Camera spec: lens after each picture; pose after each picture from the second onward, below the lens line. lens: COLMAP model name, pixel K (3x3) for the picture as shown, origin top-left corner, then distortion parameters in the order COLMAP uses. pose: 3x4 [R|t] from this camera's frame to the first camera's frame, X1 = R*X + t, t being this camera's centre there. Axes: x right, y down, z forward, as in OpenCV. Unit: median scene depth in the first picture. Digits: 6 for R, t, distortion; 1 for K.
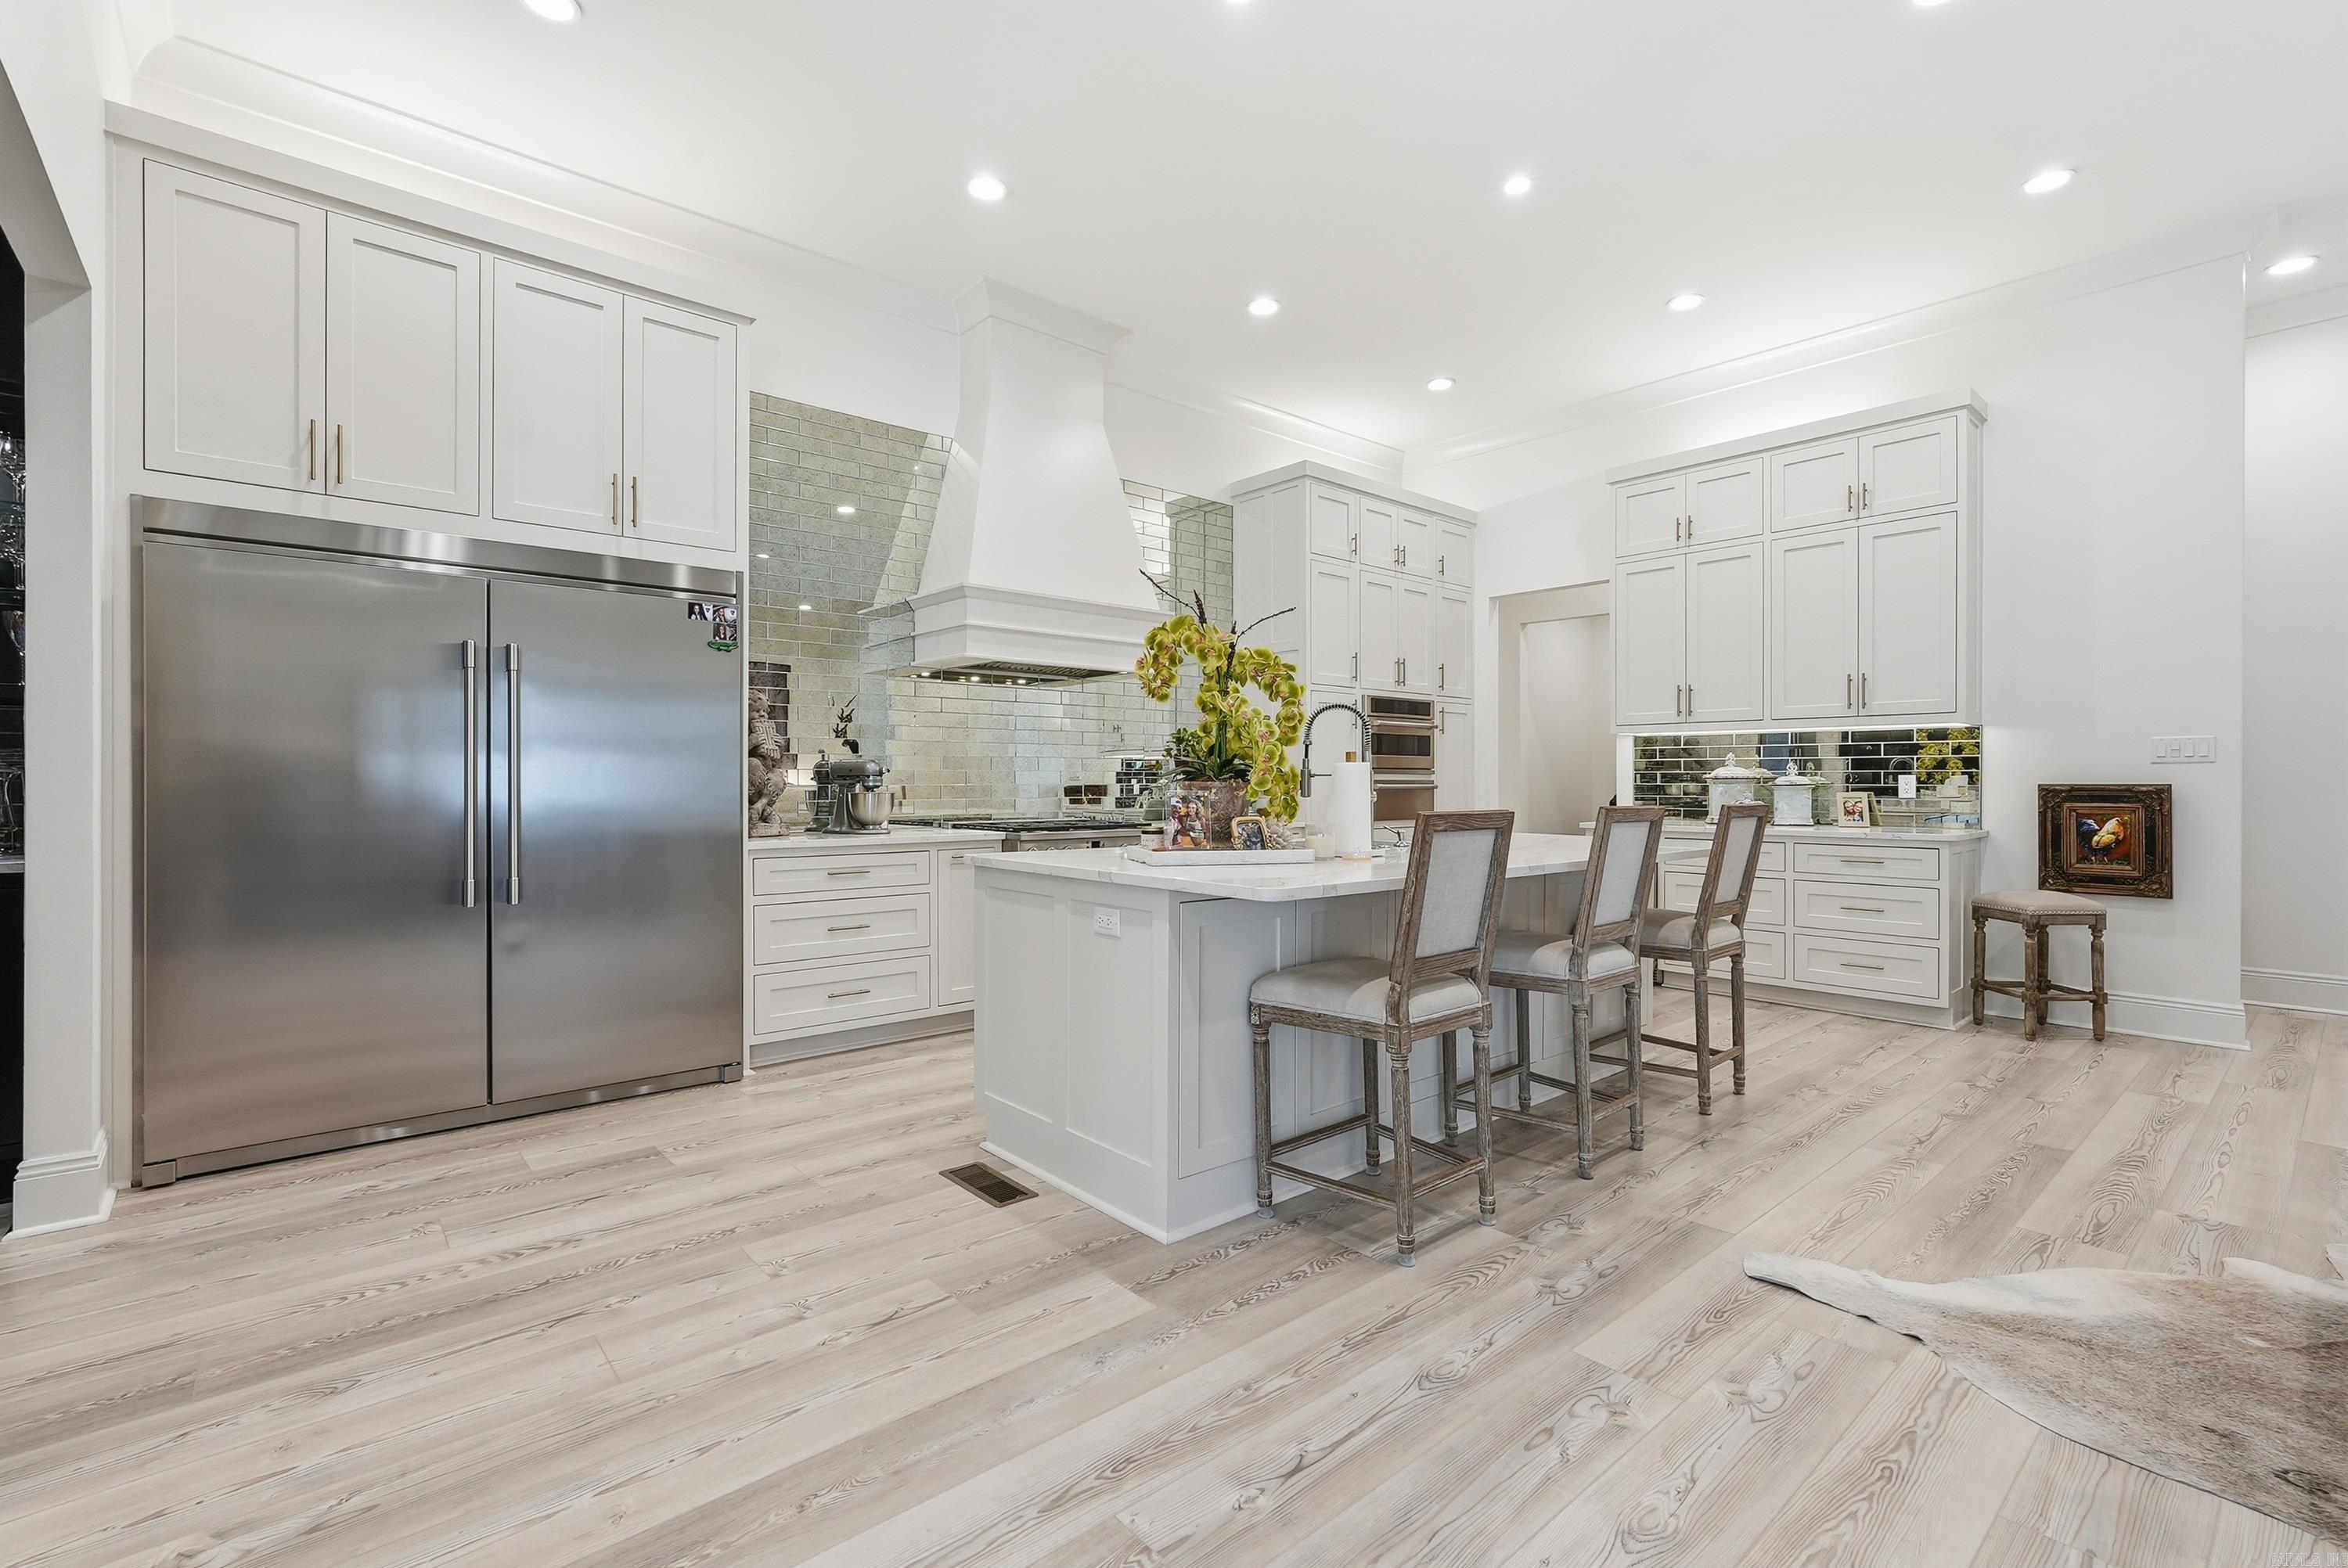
lens RADIAL K [[1036.4, 0, 1173.6], [0, 1036.4, 781.7], [0, 0, 1]] dist [-0.008520, 0.003371]
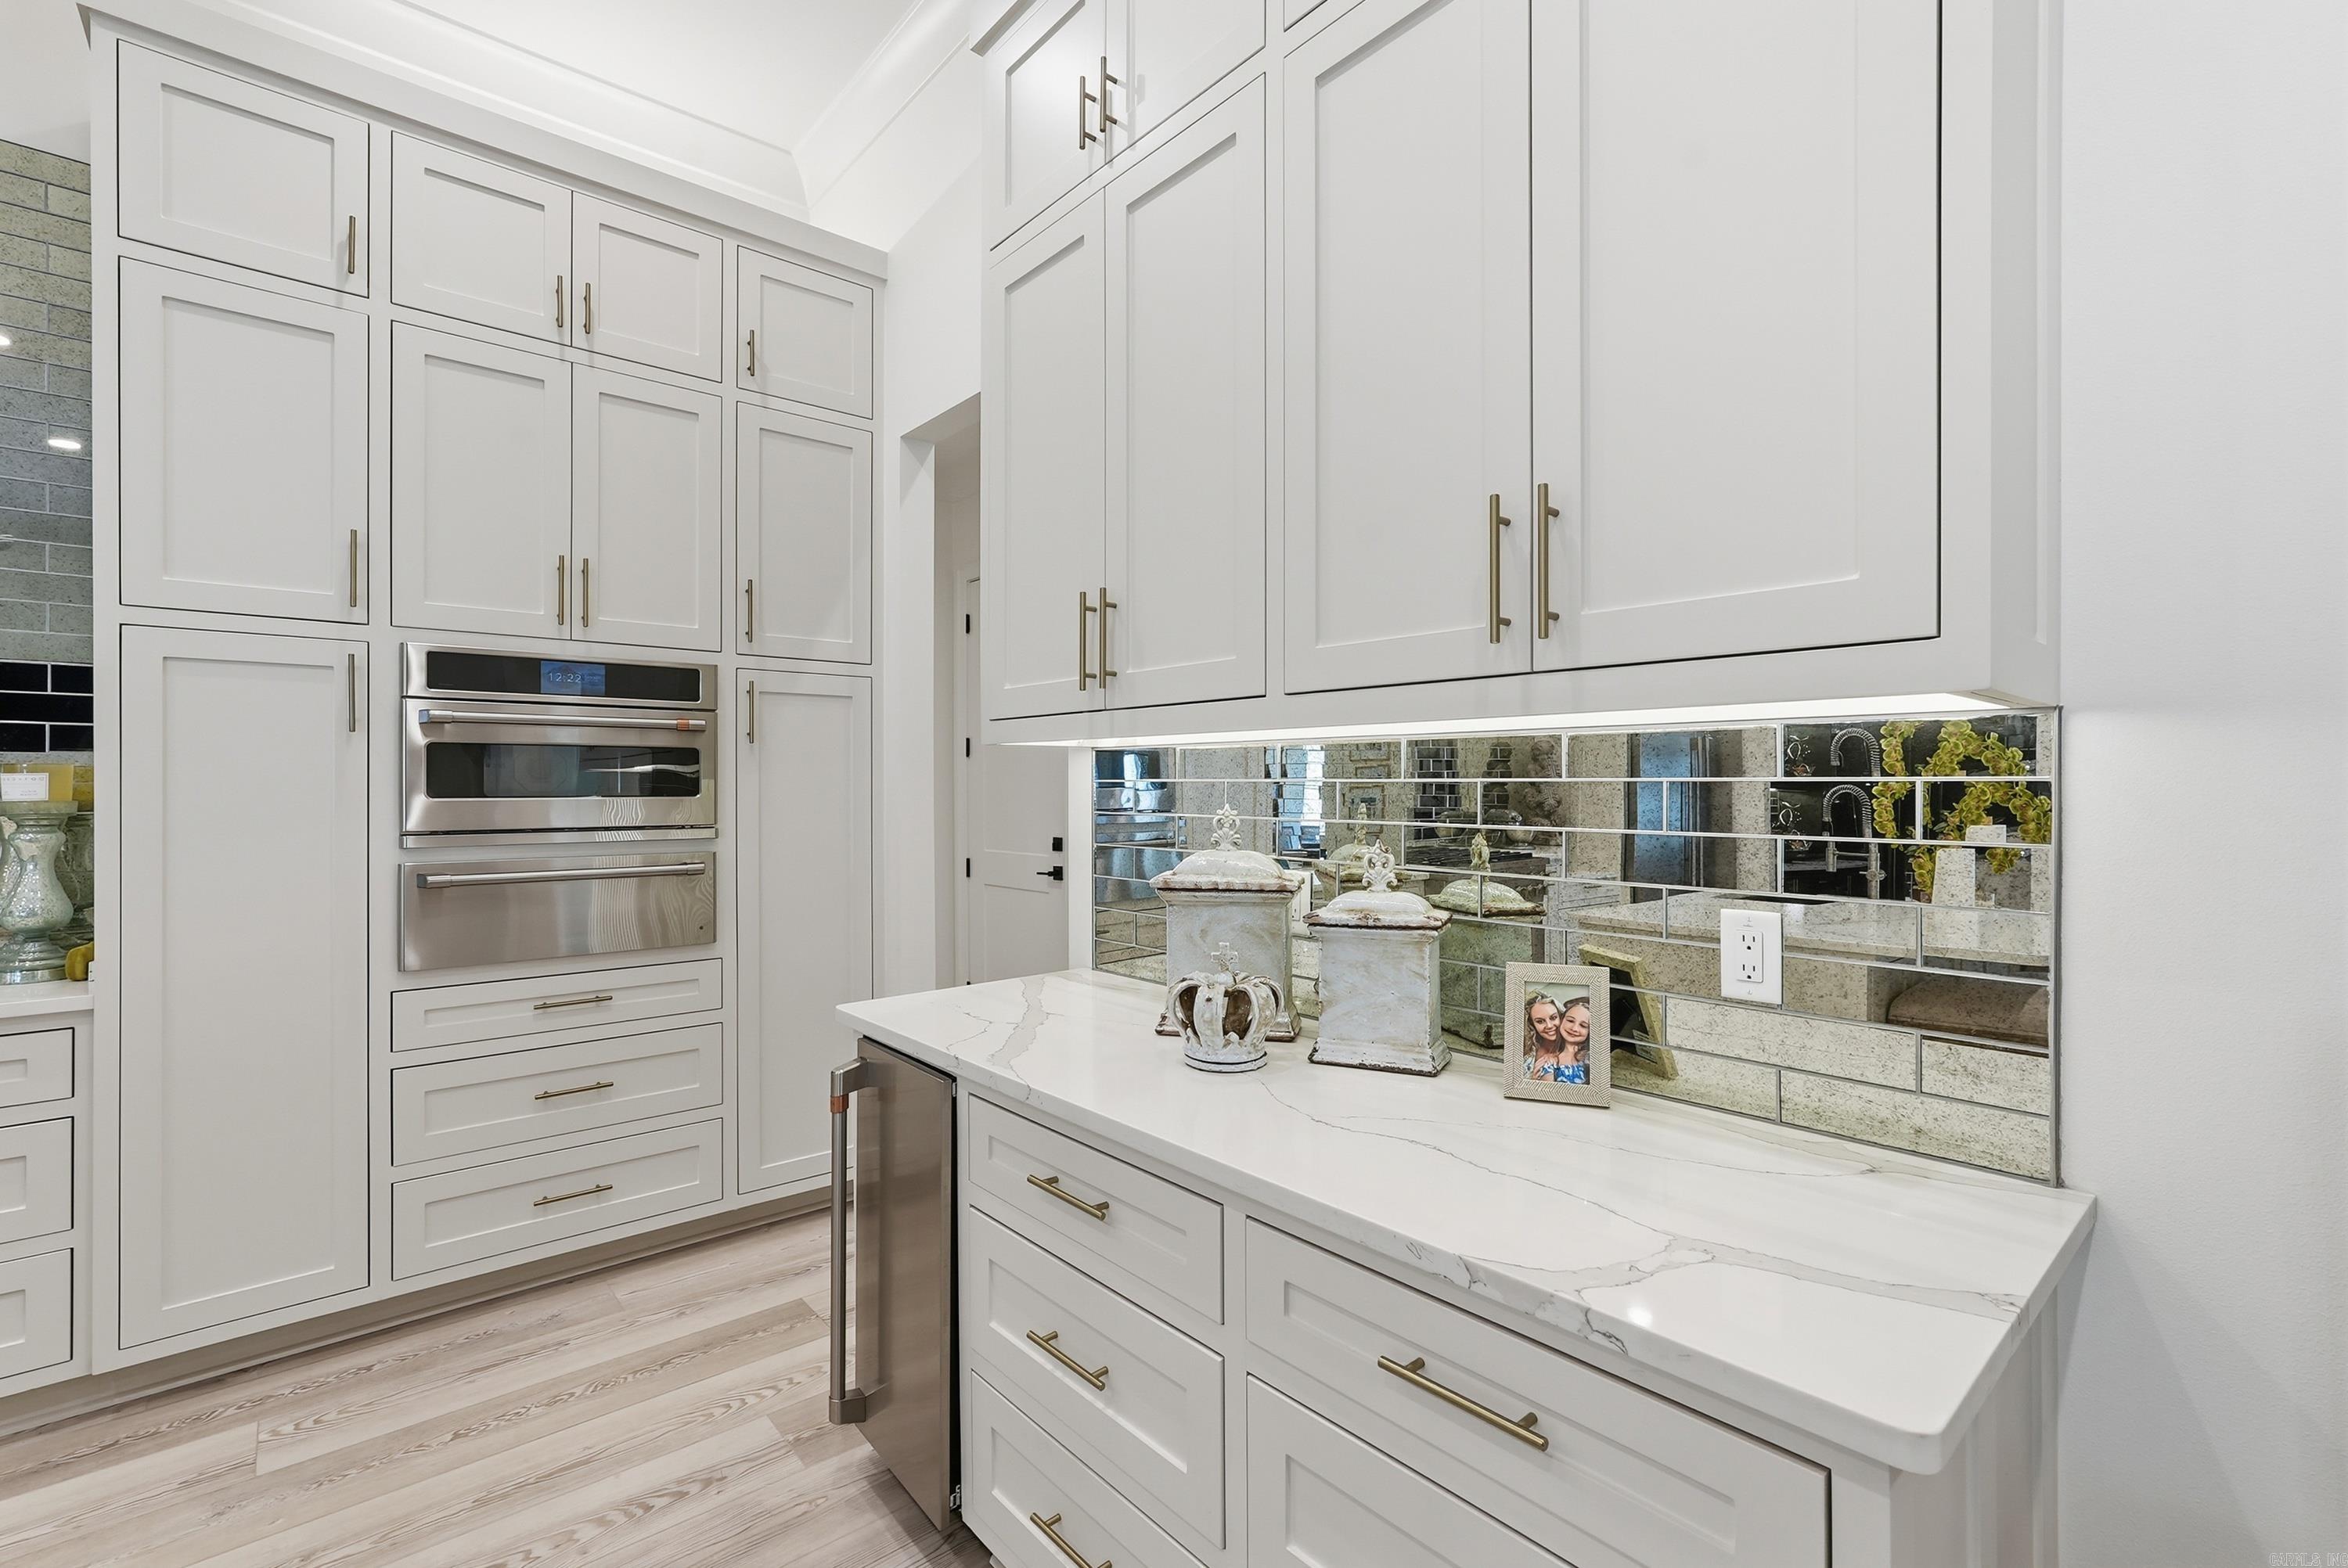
lens RADIAL K [[1036.4, 0, 1165.5], [0, 1036.4, 780.2], [0, 0, 1]] dist [-0.008520, 0.003371]
pose [[0.999932, -0.003302, -0.011209, 0.604211], [0.003263, 0.999989, -0.003494, -0.039268], [0.011220, 0.003457, 0.999931, 0.791401]]
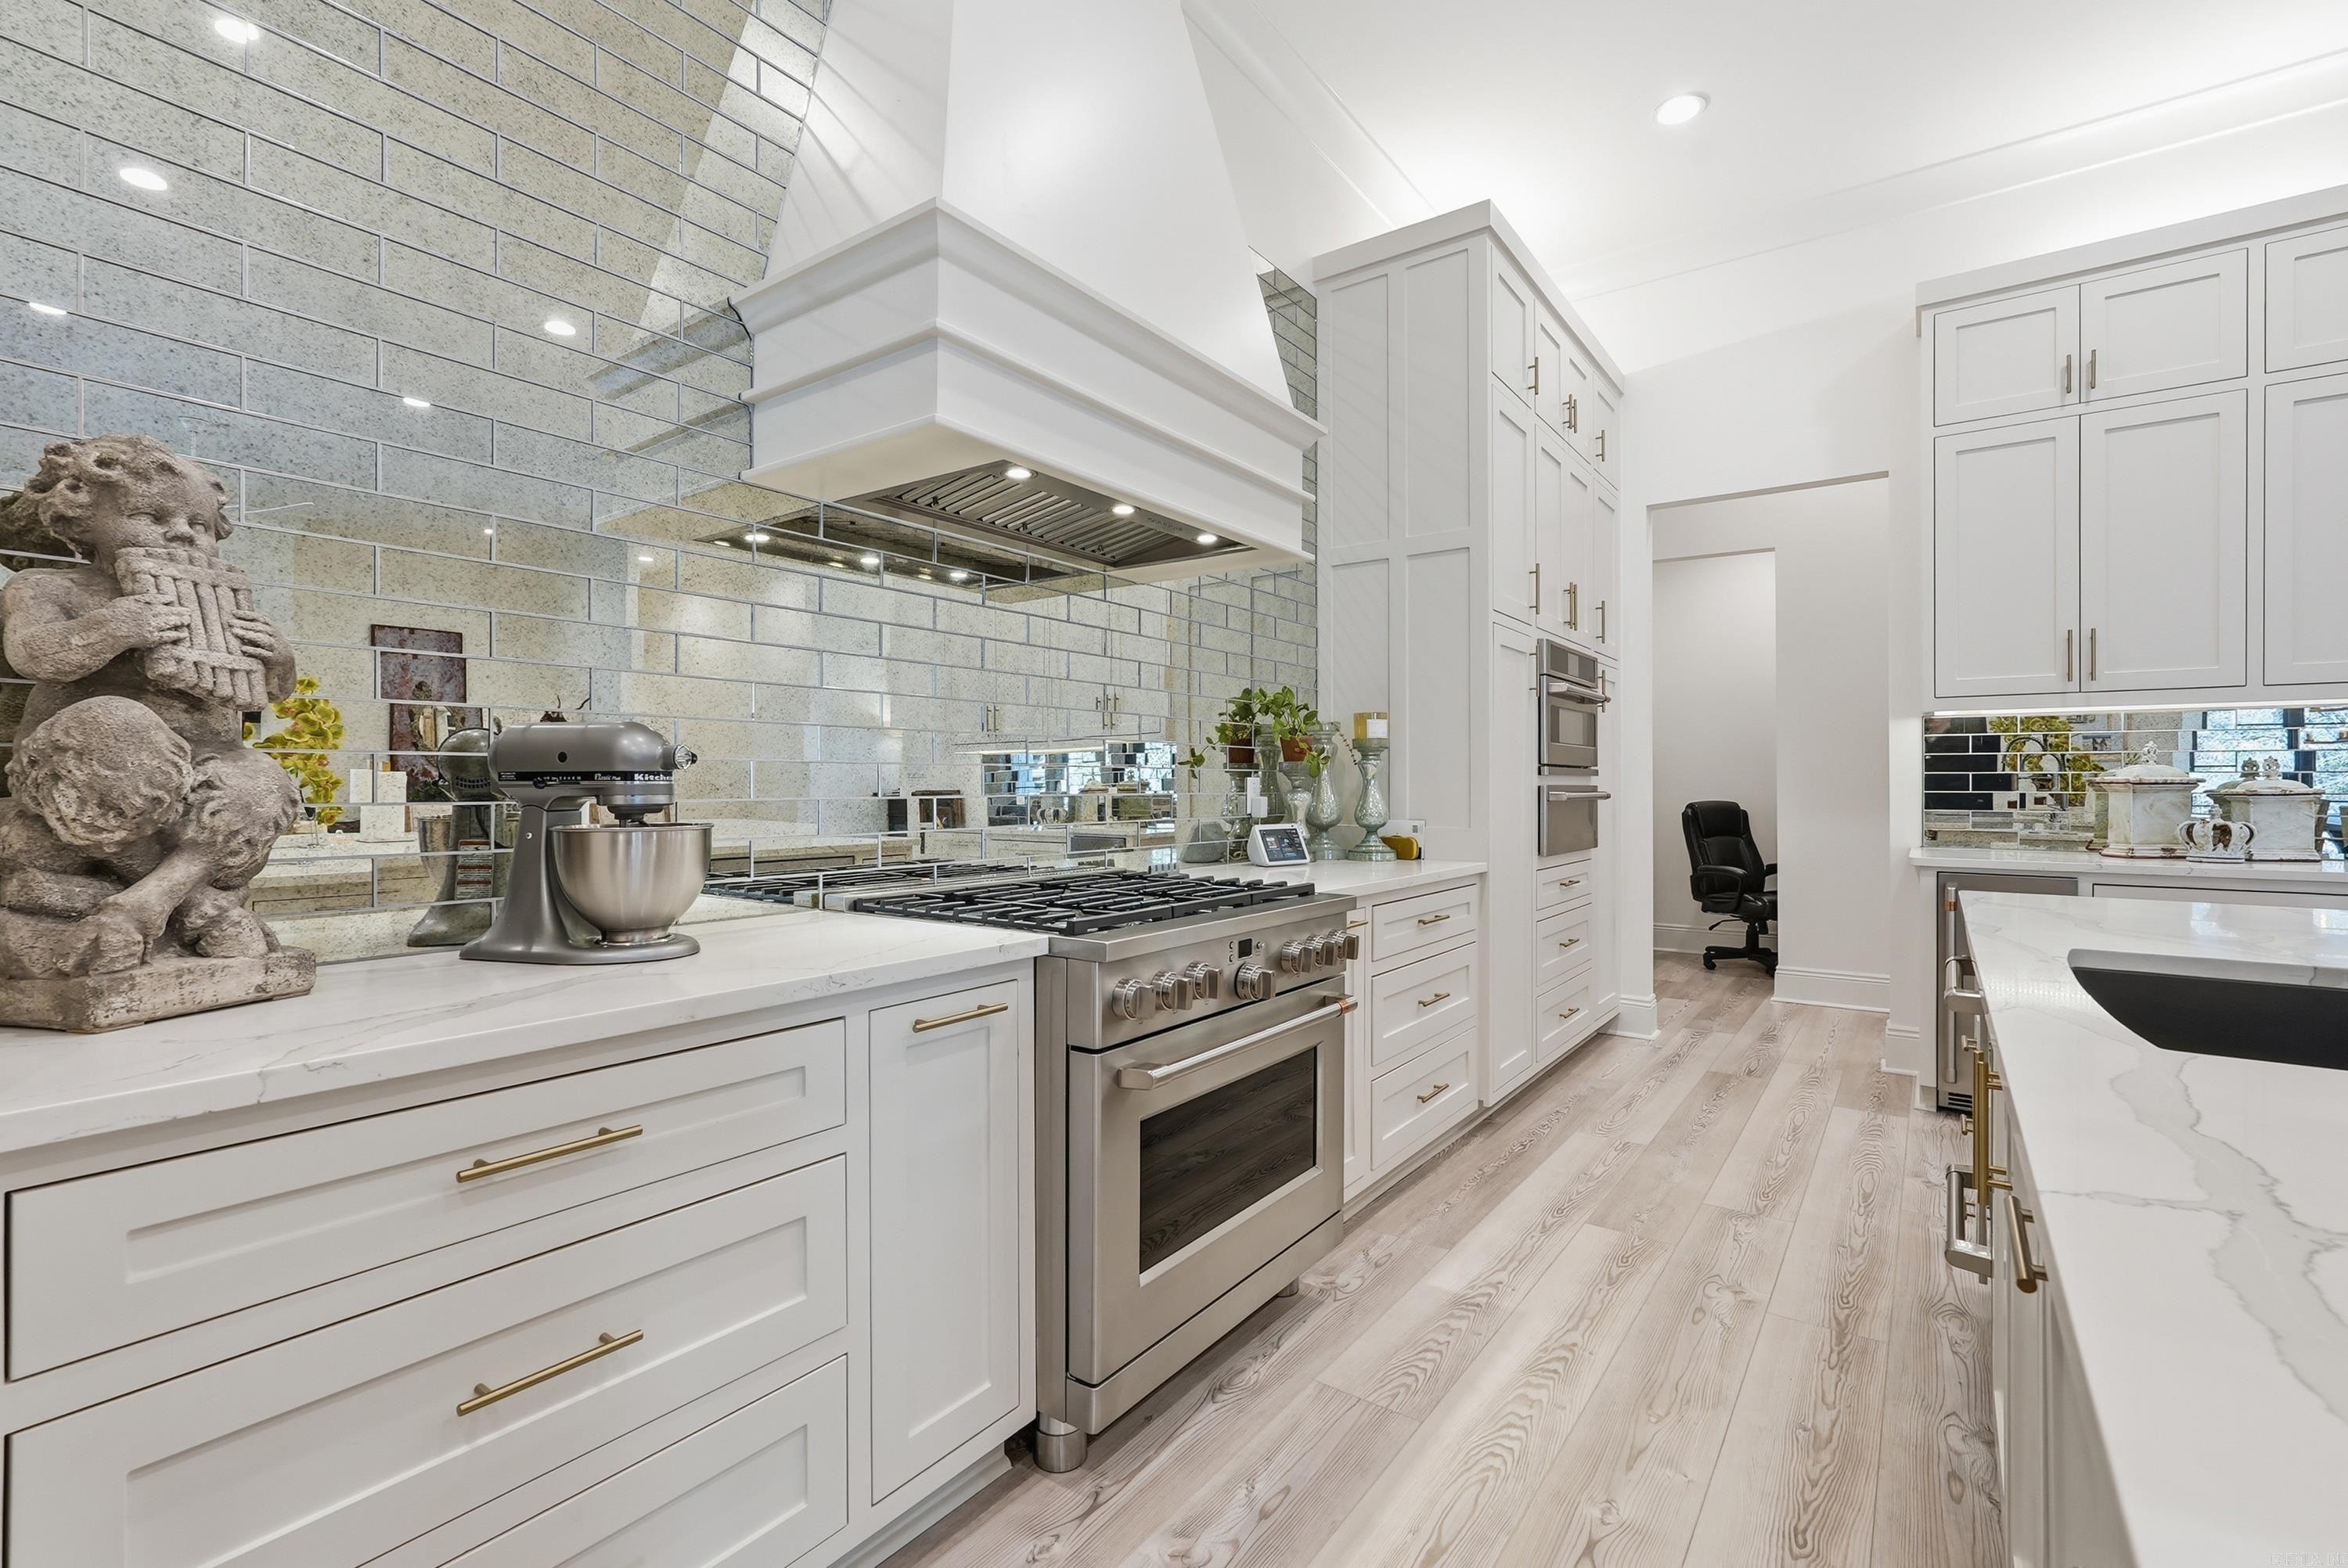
lens RADIAL K [[1036.4, 0, 1174.0], [0, 1036.4, 790.1], [0, 0, 1]] dist [-0.008520, 0.003371]
pose [[0.975416, -0.001804, 0.220365, -0.187407], [0.001328, 0.999996, 0.002310, -0.001256], [-0.220368, -0.001960, 0.975415, 0.612291]]
